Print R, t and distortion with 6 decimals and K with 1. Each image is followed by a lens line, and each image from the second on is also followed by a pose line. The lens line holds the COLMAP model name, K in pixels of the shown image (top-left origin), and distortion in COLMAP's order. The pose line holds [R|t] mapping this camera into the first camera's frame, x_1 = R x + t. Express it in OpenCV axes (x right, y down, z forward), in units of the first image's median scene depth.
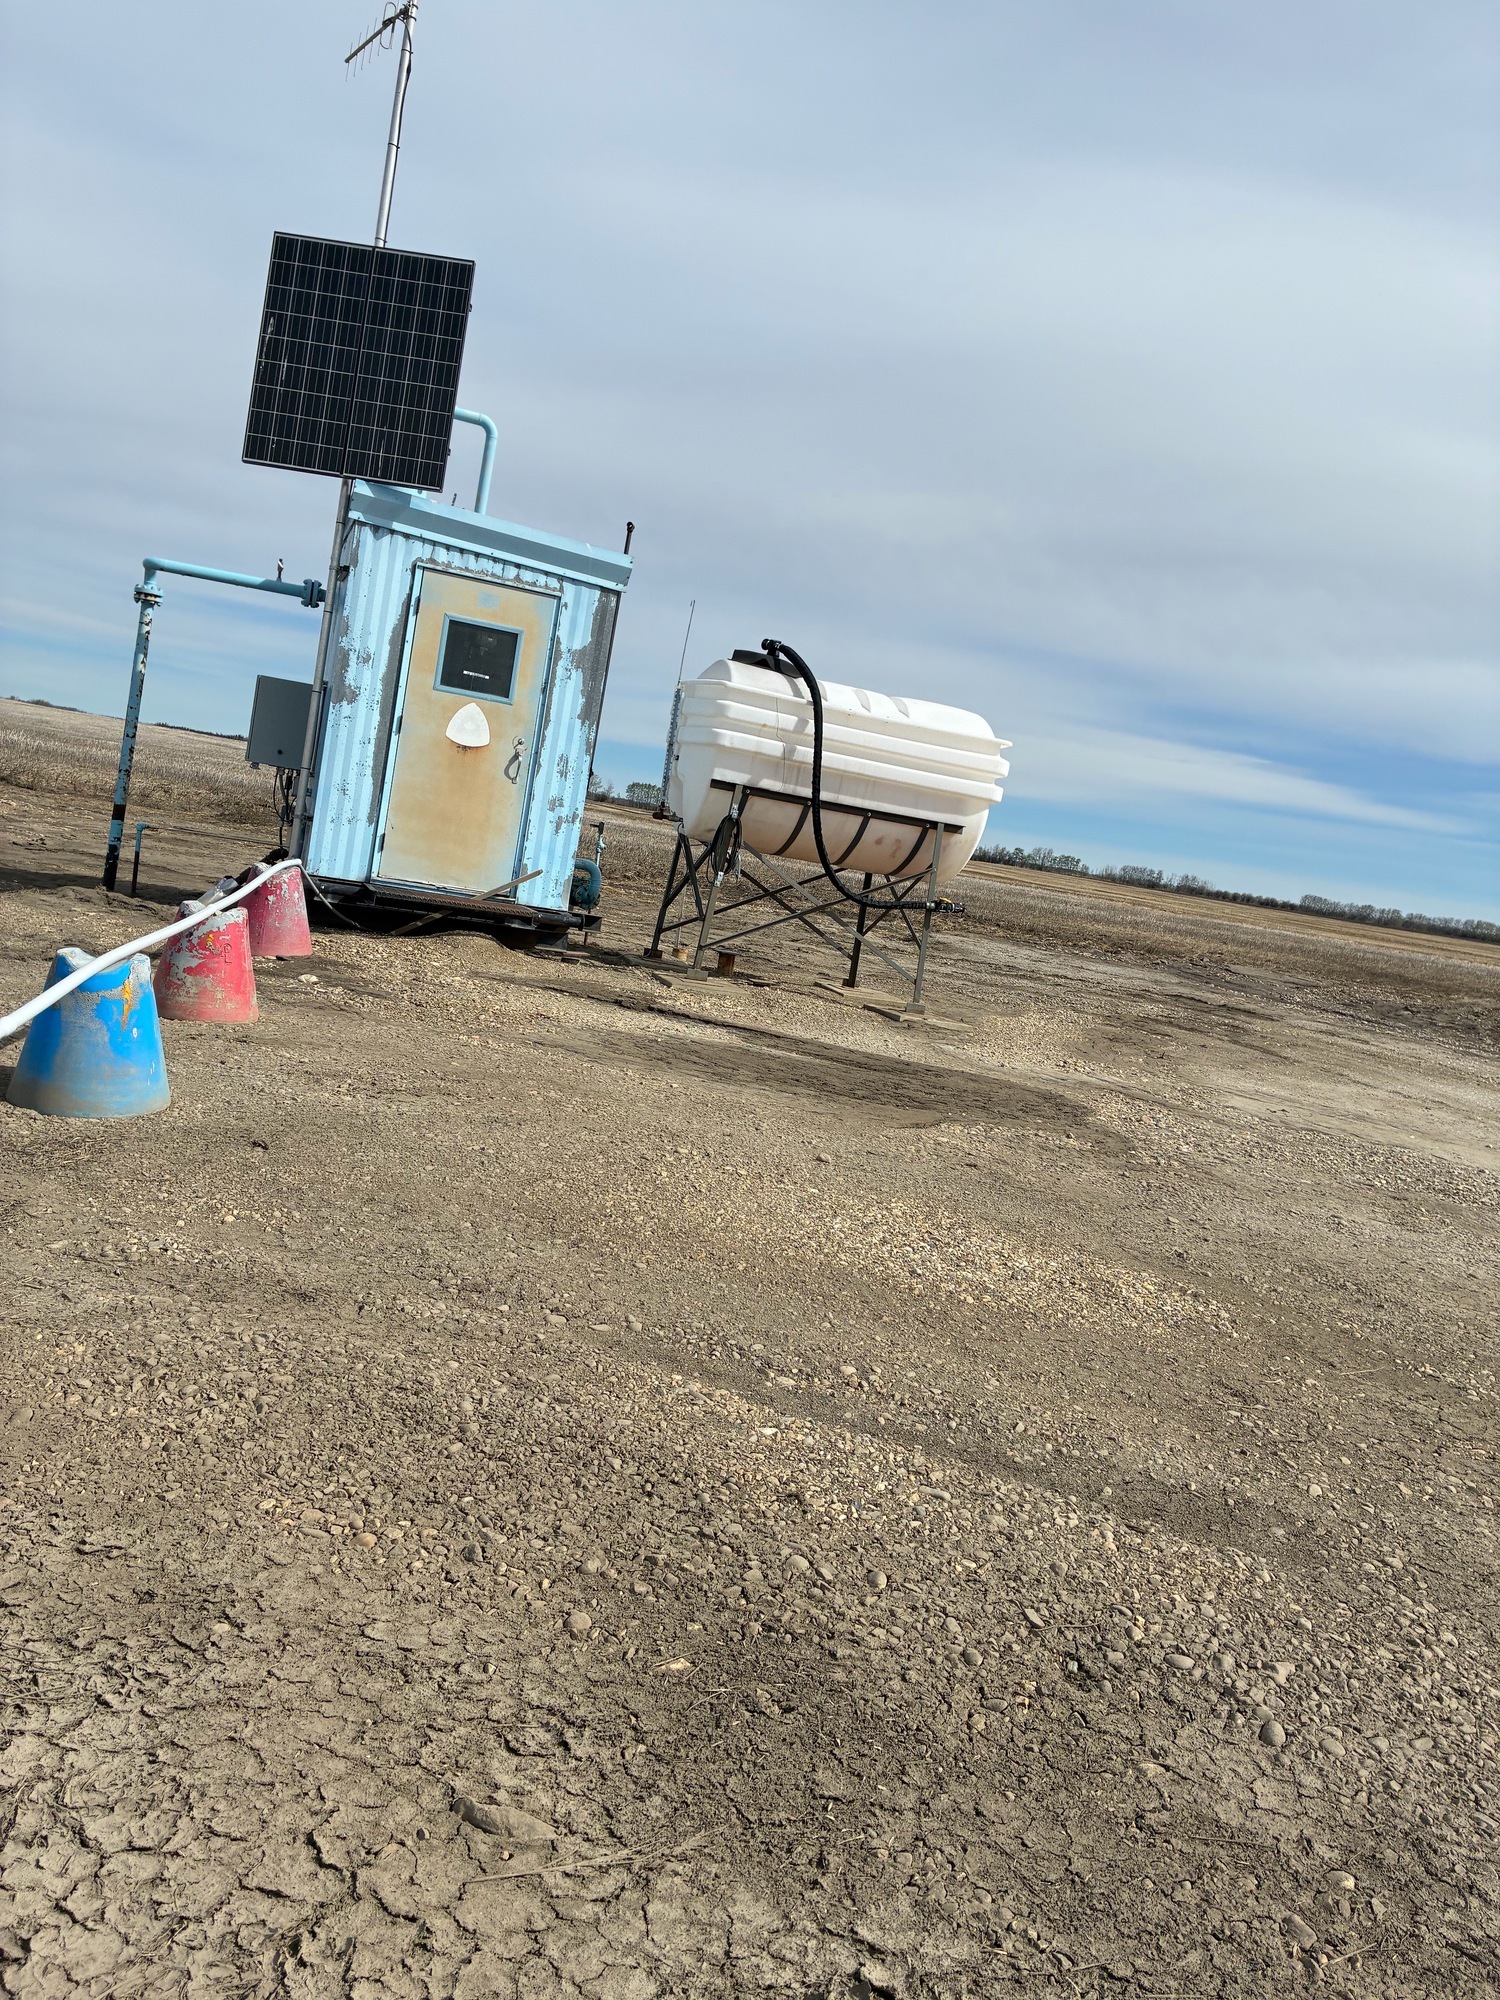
lens RADIAL K [[1525.5, 0, 675.4], [0, 1525.5, 1076.2], [0, 0, 1]] dist [0.040144, -0.046003]
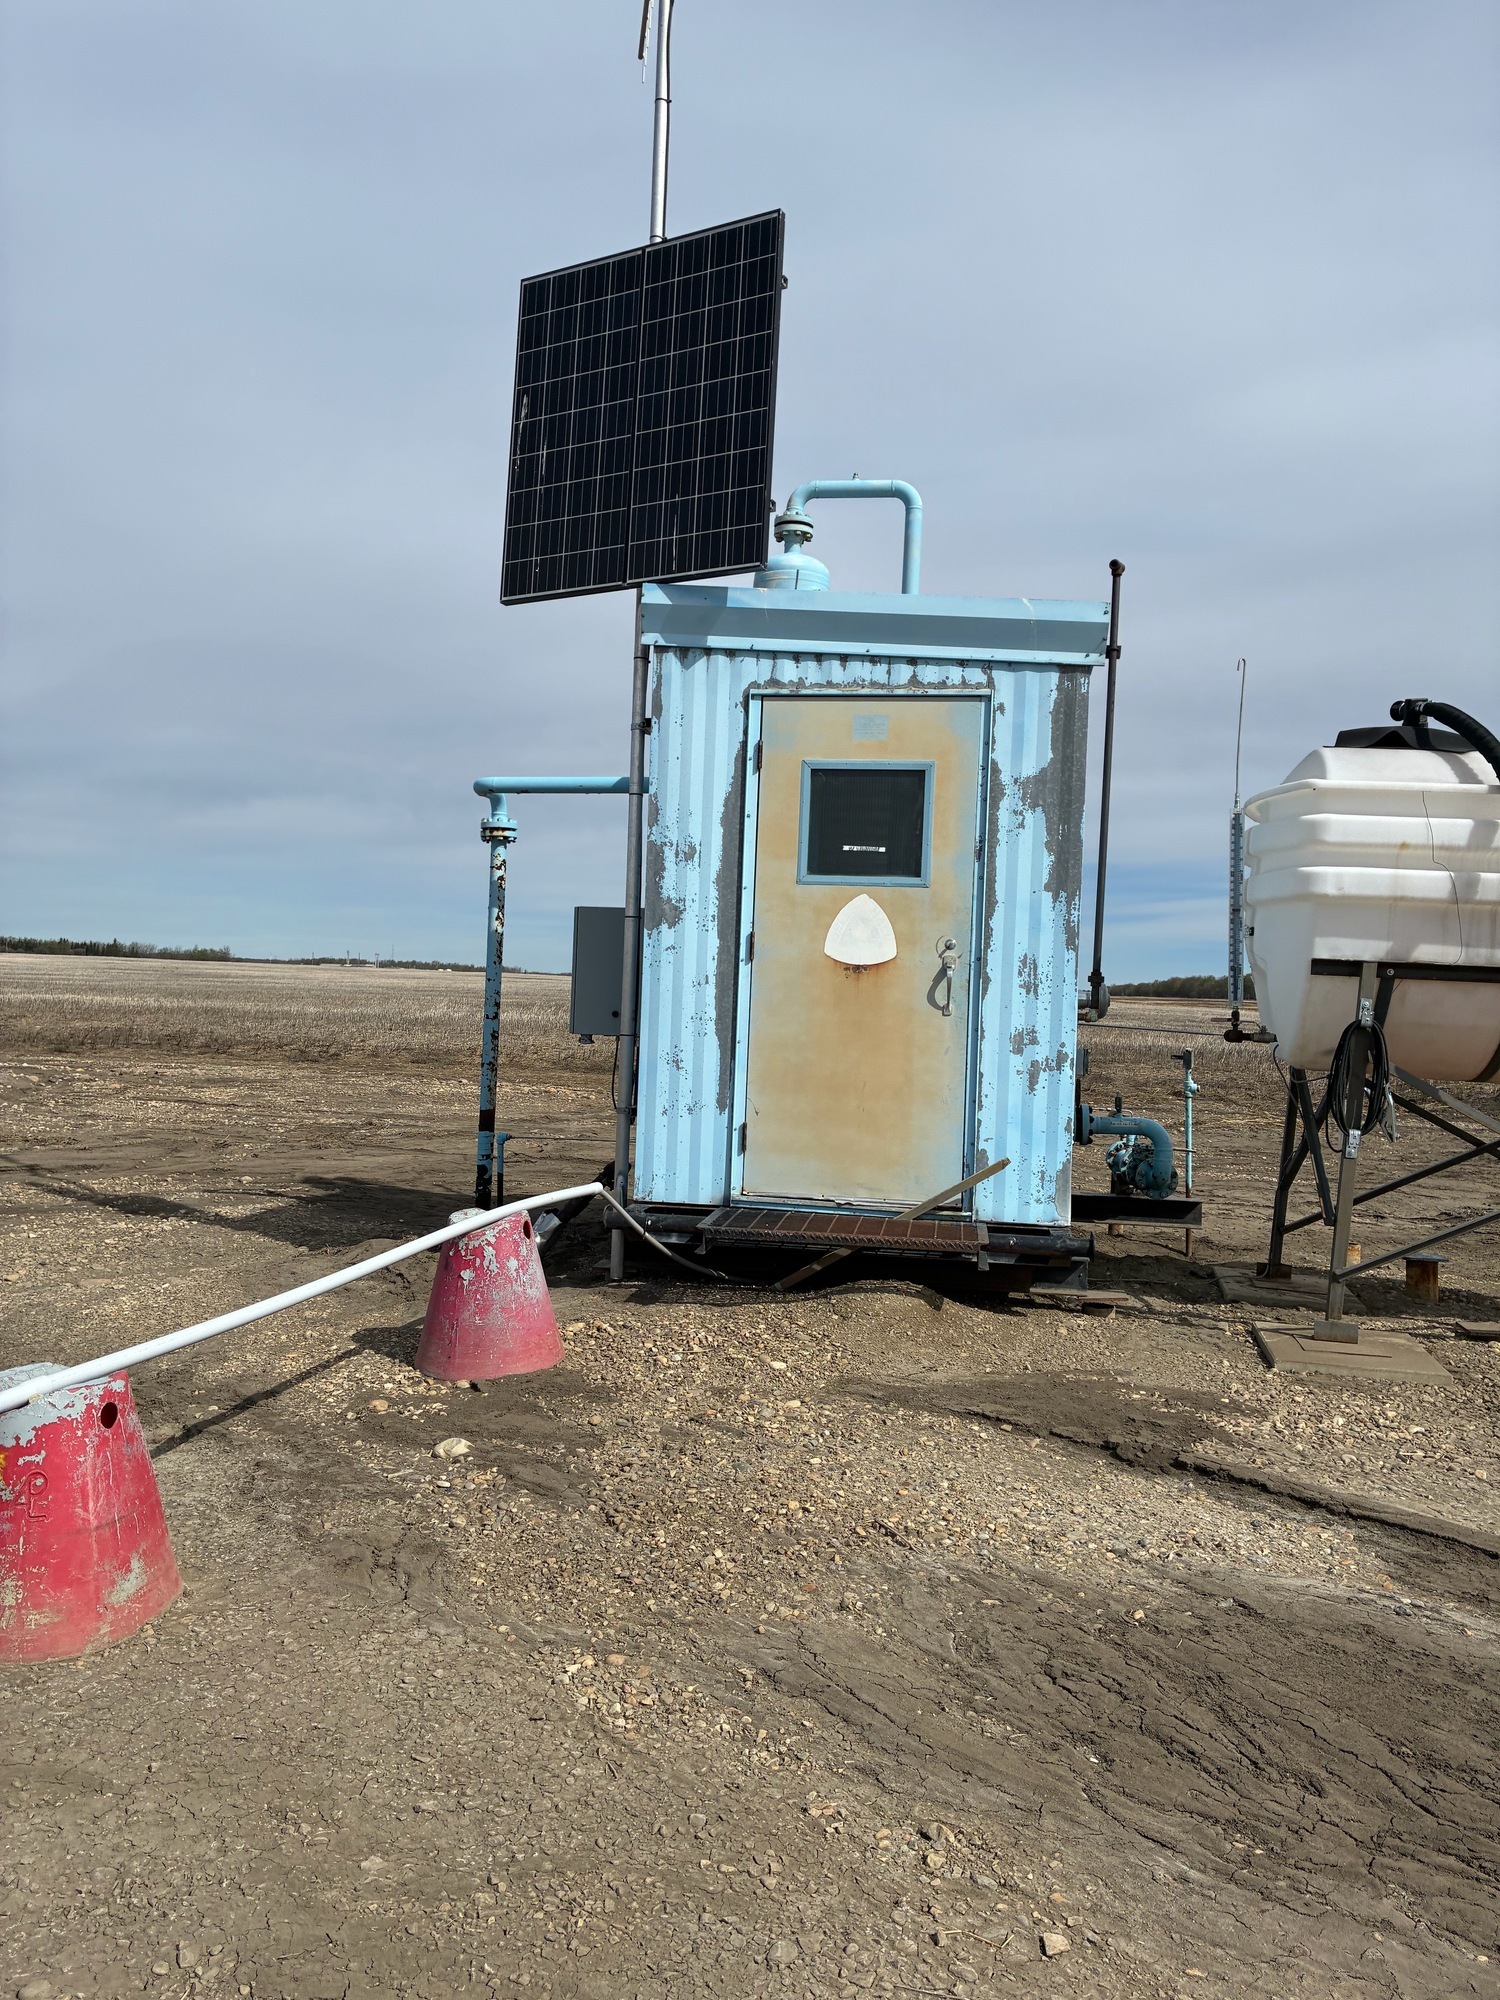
lens RADIAL K [[1525.5, 0, 737.5], [0, 1525.5, 1007.1], [0, 0, 1]] dist [0.040144, -0.046003]
pose [[0.900837, -0.128340, -0.414756, 0.064088], [0.043917, 0.977346, -0.207040, -0.078456], [0.431931, 0.168294, 0.886066, 0.452233]]
